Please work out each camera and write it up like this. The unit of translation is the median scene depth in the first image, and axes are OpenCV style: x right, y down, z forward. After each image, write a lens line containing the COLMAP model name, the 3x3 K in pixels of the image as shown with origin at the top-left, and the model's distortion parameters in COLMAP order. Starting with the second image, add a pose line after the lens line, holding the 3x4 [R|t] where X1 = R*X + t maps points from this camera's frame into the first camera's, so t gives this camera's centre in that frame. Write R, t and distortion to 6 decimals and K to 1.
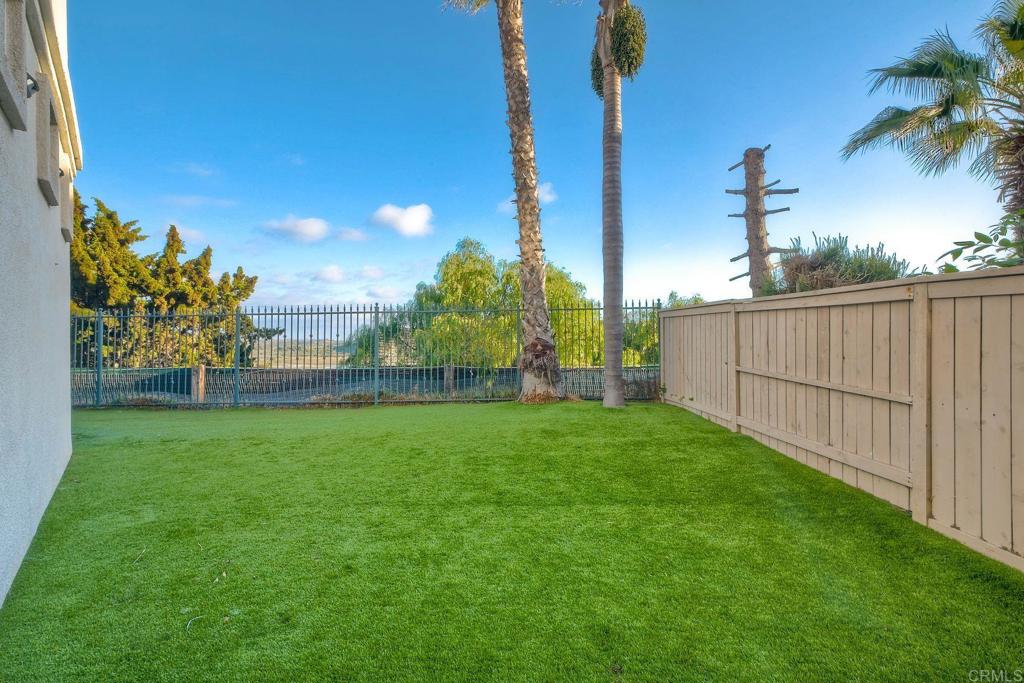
lens RADIAL K [[457.8, 0, 512.6], [0, 457.8, 338.9], [0, 0, 1]] dist [0.001659, 0.001517]
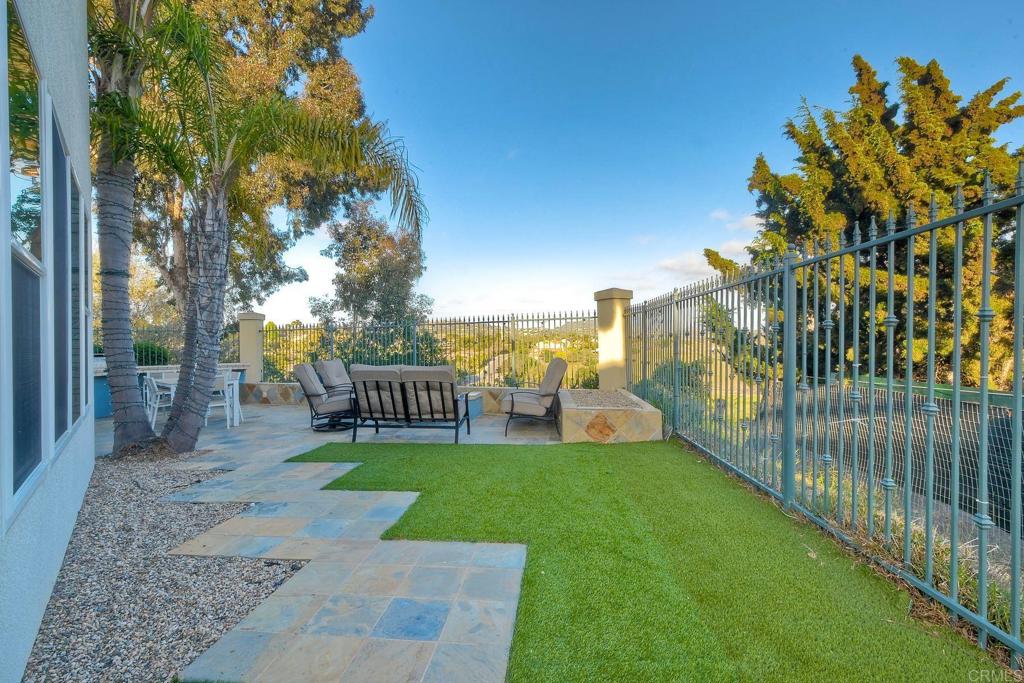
lens RADIAL K [[457.8, 0, 513.0], [0, 457.8, 337.7], [0, 0, 1]] dist [0.001659, 0.001517]
pose [[-0.042788, -0.008991, -0.999044, -0.366569], [0.007294, 0.999930, -0.009312, 0.015166], [0.999058, -0.007686, -0.042720, 0.576358]]
